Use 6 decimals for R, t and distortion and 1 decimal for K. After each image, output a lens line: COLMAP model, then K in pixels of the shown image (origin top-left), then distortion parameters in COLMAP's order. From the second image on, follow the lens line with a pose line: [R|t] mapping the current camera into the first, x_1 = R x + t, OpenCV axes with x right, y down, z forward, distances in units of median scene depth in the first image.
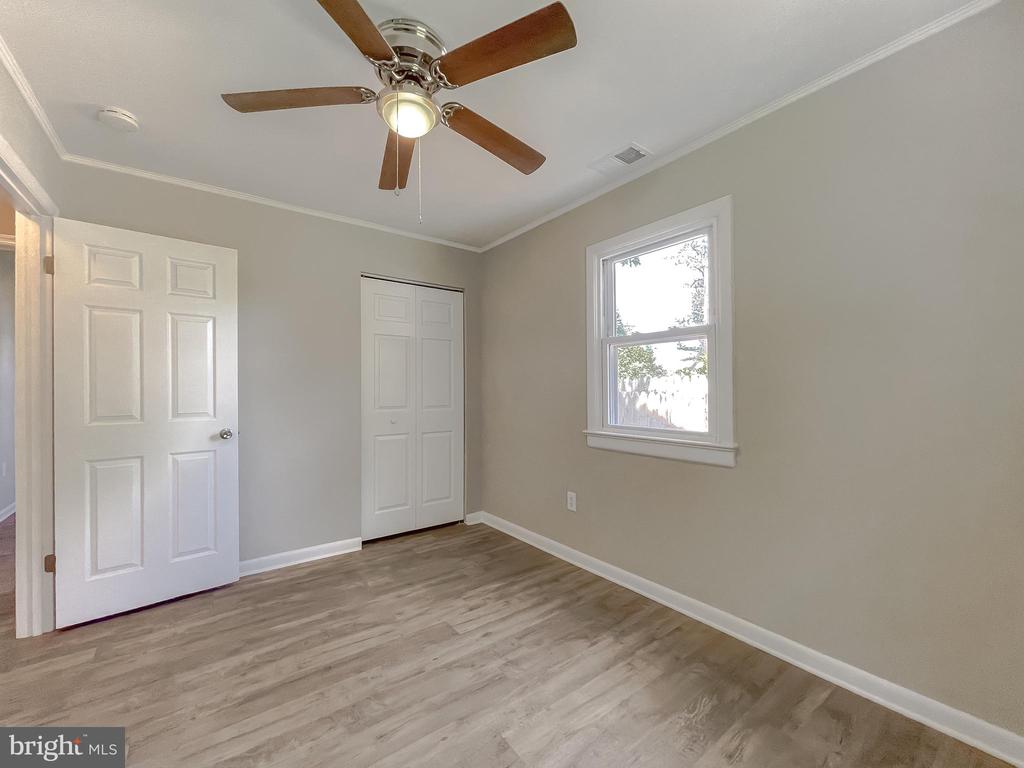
lens RADIAL K [[416.1, 0, 512.0], [0, 416.1, 384.0], [0, 0, 1]] dist [-0.000353, 0.000263]
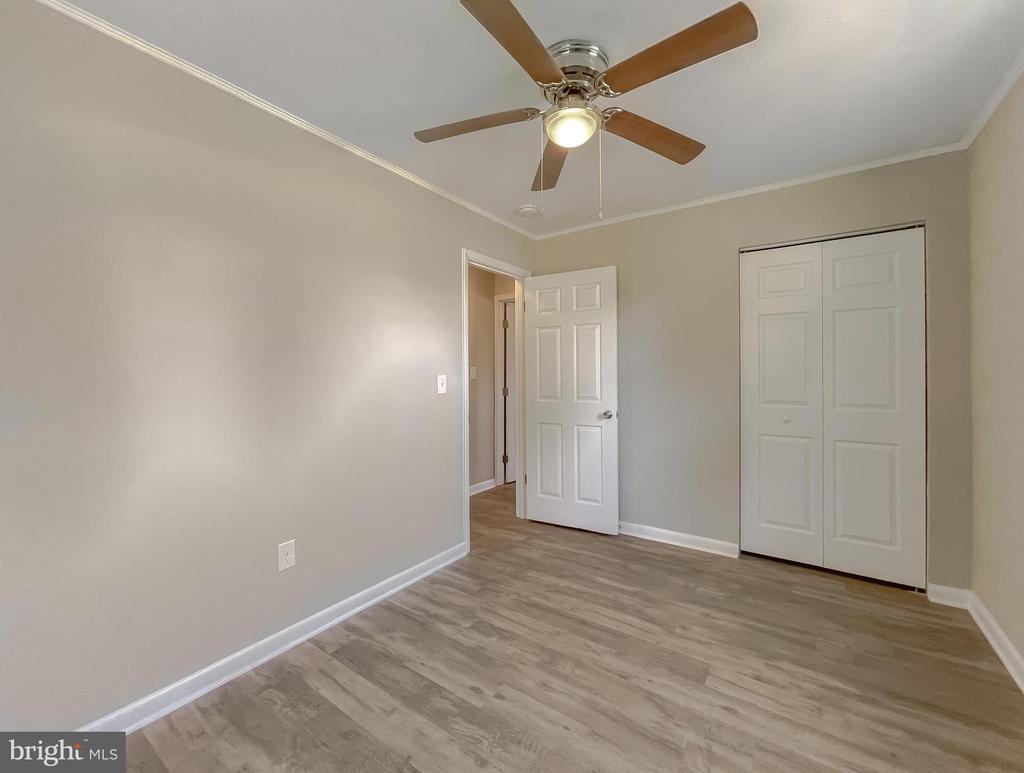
lens RADIAL K [[432.0, 0, 510.5], [0, 432.0, 370.3], [0, 0, 1]] dist [-0.018061, 0.008931]
pose [[0.305036, -0.006560, -0.952318, 0.523211], [0.015578, 0.999877, -0.001898, -0.018897], [0.952213, -0.014256, 0.305101, 0.363715]]
